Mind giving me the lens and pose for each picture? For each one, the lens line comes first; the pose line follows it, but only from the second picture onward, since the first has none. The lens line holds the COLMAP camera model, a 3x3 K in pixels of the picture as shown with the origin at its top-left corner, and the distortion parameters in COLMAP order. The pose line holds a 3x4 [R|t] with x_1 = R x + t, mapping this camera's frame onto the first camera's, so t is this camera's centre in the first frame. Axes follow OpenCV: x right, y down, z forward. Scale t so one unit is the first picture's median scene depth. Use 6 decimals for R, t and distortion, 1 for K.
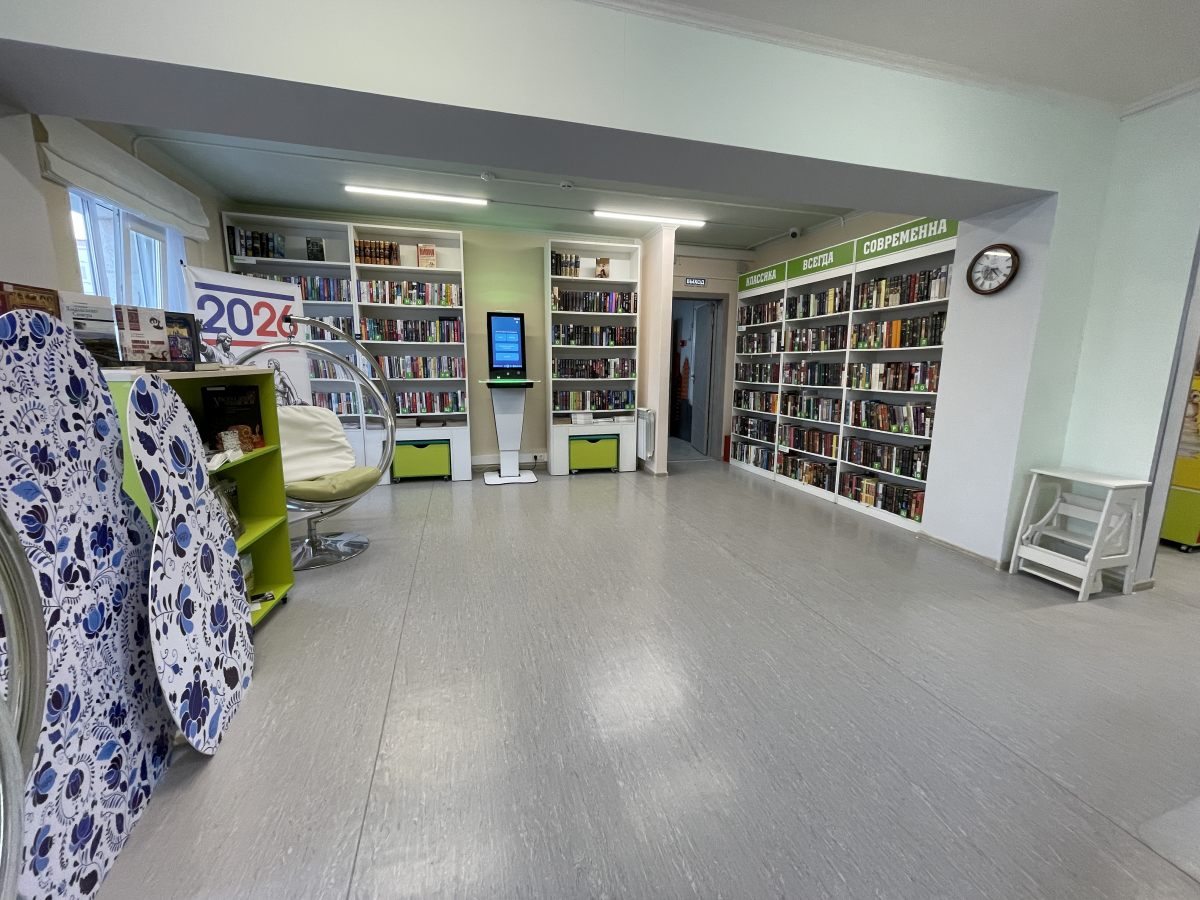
lens RADIAL K [[485.3, 0, 602.6], [0, 485.3, 443.8], [0, 0, 1]] dist [-0.003616, -0.000788]
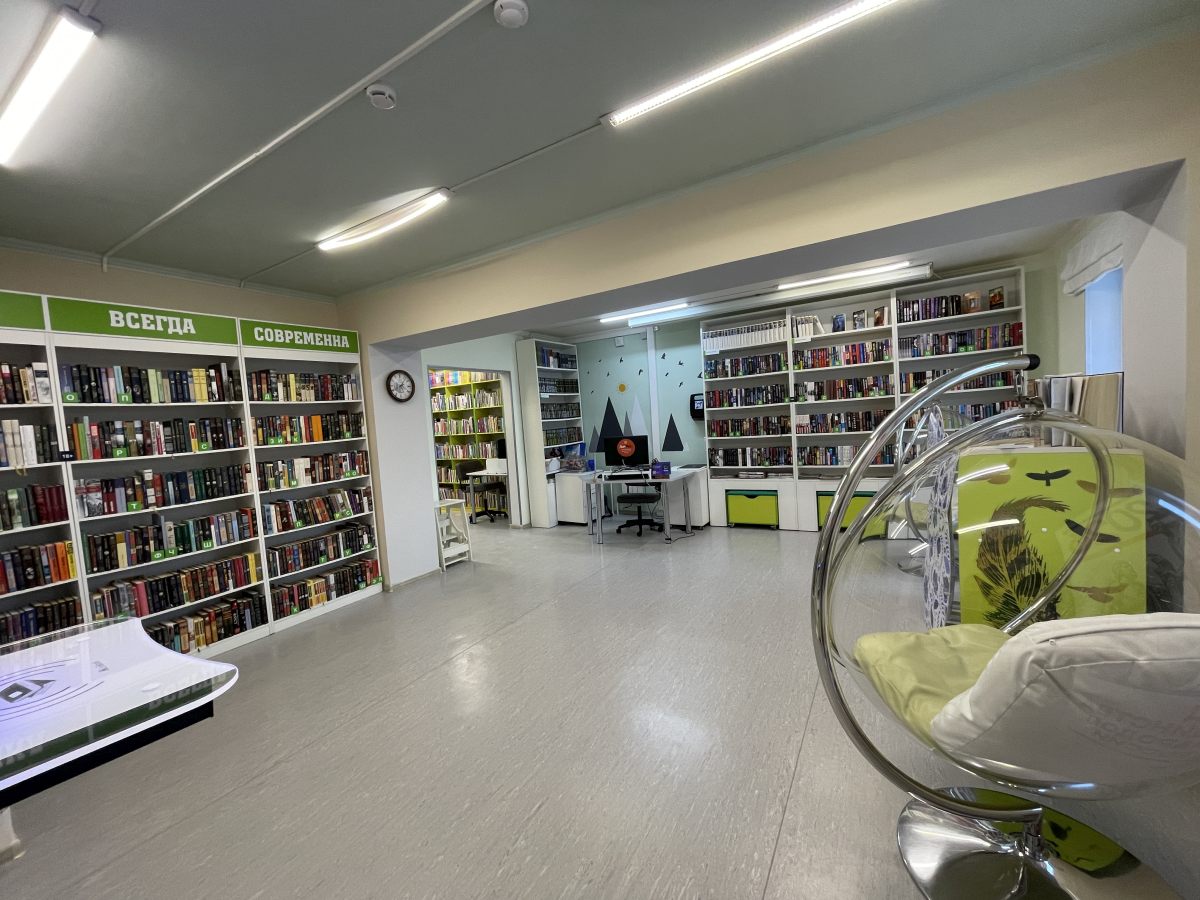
lens RADIAL K [[485.3, 0, 598.5], [0, 485.3, 448.1], [0, 0, 1]] dist [-0.003616, -0.000788]
pose [[-0.675326, -0.011842, 0.737425, -0.512200], [0.178876, 0.967387, 0.179347, -0.240799], [-0.715499, 0.253025, -0.651183, 1.143416]]
